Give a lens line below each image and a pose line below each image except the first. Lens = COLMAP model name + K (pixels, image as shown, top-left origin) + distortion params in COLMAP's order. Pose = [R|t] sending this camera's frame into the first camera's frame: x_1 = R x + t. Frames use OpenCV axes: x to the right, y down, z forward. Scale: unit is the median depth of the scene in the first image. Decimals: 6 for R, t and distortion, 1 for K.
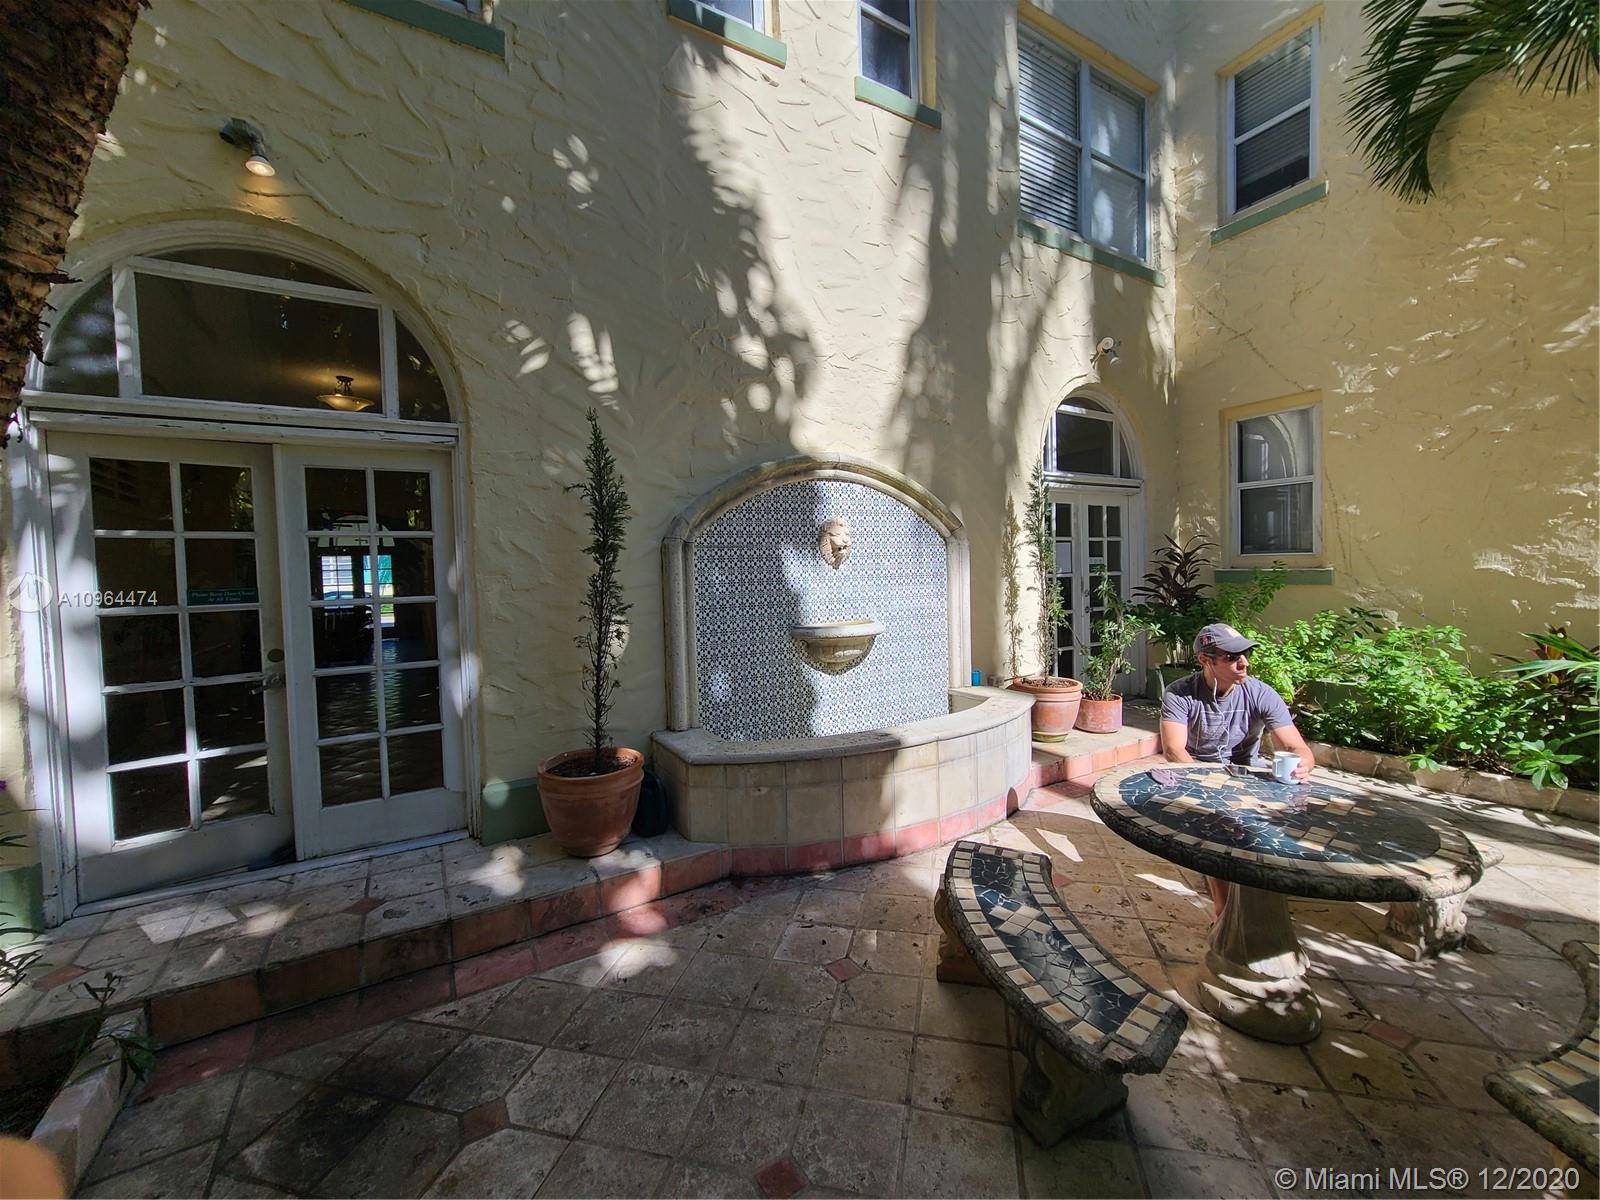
lens RADIAL K [[654.0, 0, 796.9], [0, 654.0, 595.3], [0, 0, 1]] dist [-0.000908, -0.000306]
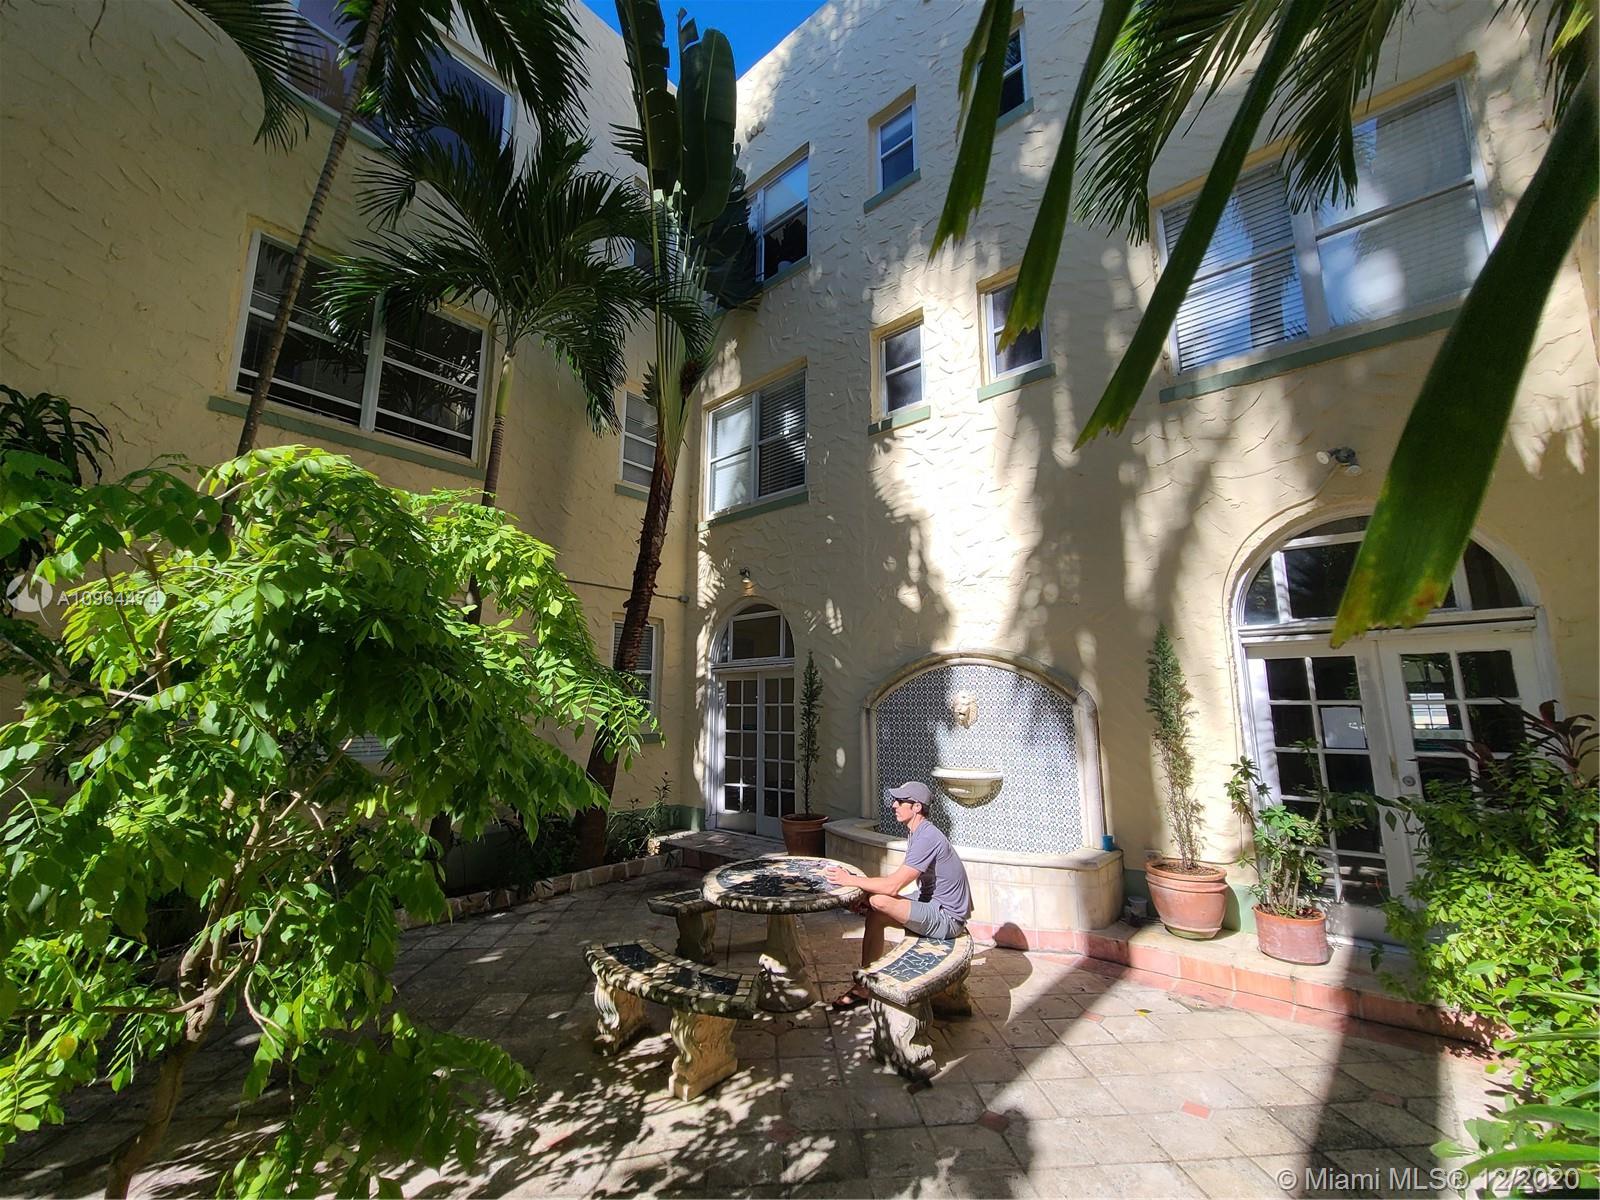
lens RADIAL K [[654.0, 0, 801.5], [0, 654.0, 594.5], [0, 0, 1]] dist [-0.000908, -0.000306]
pose [[0.320109, -0.144089, -0.936359, 1.540292], [-0.046443, 0.984791, -0.167419, -0.086212], [0.946242, 0.097080, 0.308549, 0.254567]]
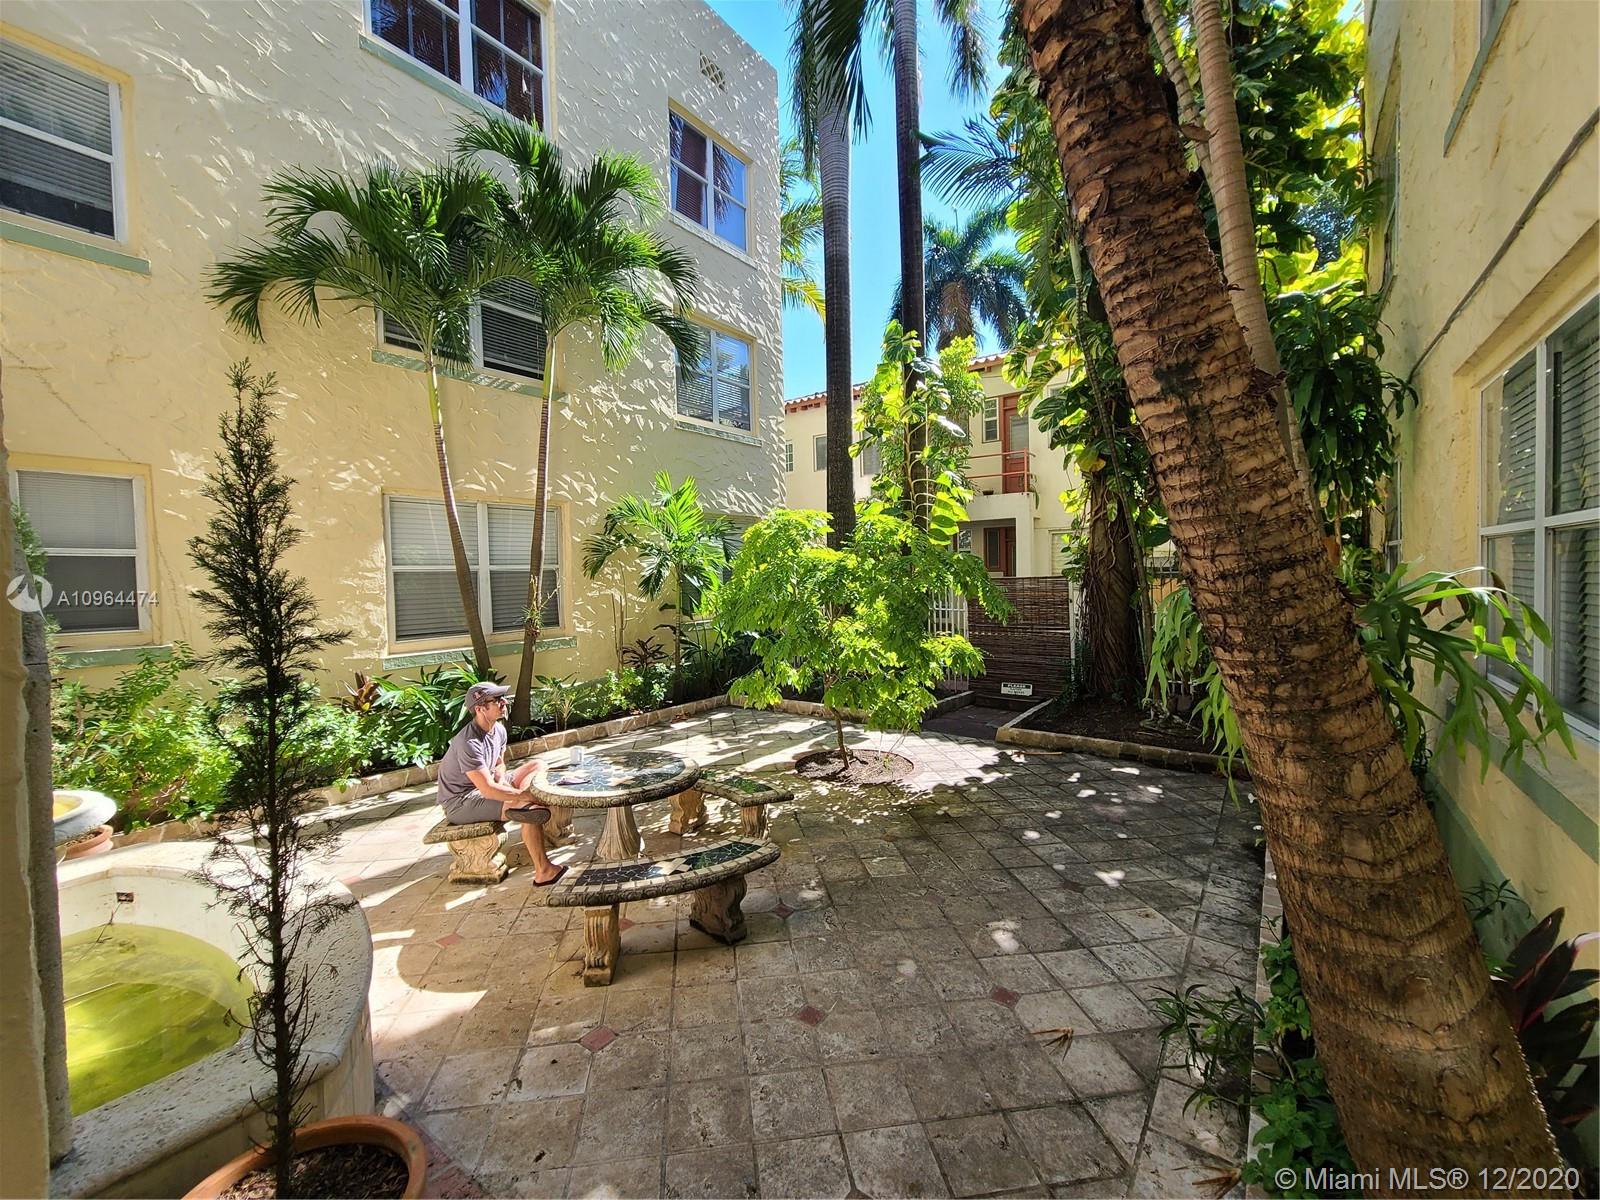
lens RADIAL K [[654.0, 0, 804.8], [0, 654.0, 596.9], [0, 0, 1]] dist [-0.000908, -0.000306]
pose [[-0.400151, 0.005887, 0.916430, -0.735293], [0.069170, 0.997321, 0.023796, -0.105411], [-0.913835, 0.072912, -0.399487, 0.749399]]
